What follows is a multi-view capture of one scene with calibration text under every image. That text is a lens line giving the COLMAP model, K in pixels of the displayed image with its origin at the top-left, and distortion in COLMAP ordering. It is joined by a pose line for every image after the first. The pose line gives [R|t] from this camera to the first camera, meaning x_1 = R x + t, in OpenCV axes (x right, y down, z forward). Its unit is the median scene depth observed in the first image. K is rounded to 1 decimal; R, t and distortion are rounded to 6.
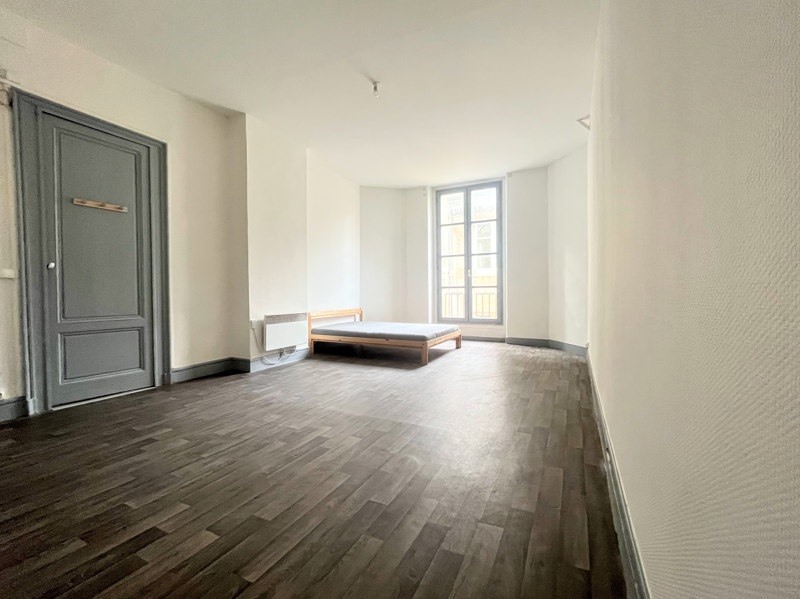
lens RADIAL K [[339.5, 0, 413.6], [0, 339.5, 300.3], [0, 0, 1]] dist [-0.002418, -0.000308]
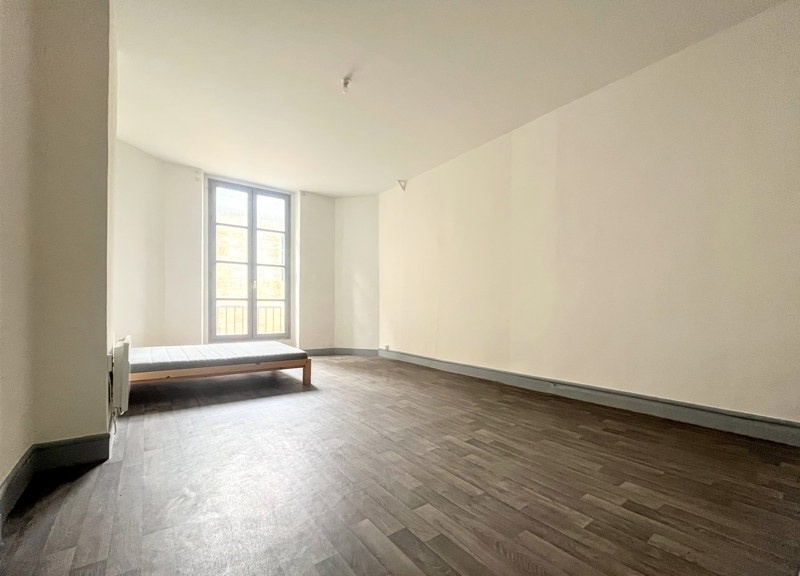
lens RADIAL K [[340.2, 0, 400.2], [0, 340.2, 309.8], [0, 0, 1]] dist [-0.008783, -0.000134]
pose [[0.462864, 0.001871, 0.886427, -0.492276], [0.011298, 0.999904, -0.008010, -0.000697], [-0.886357, 0.013723, 0.462799, 0.257912]]
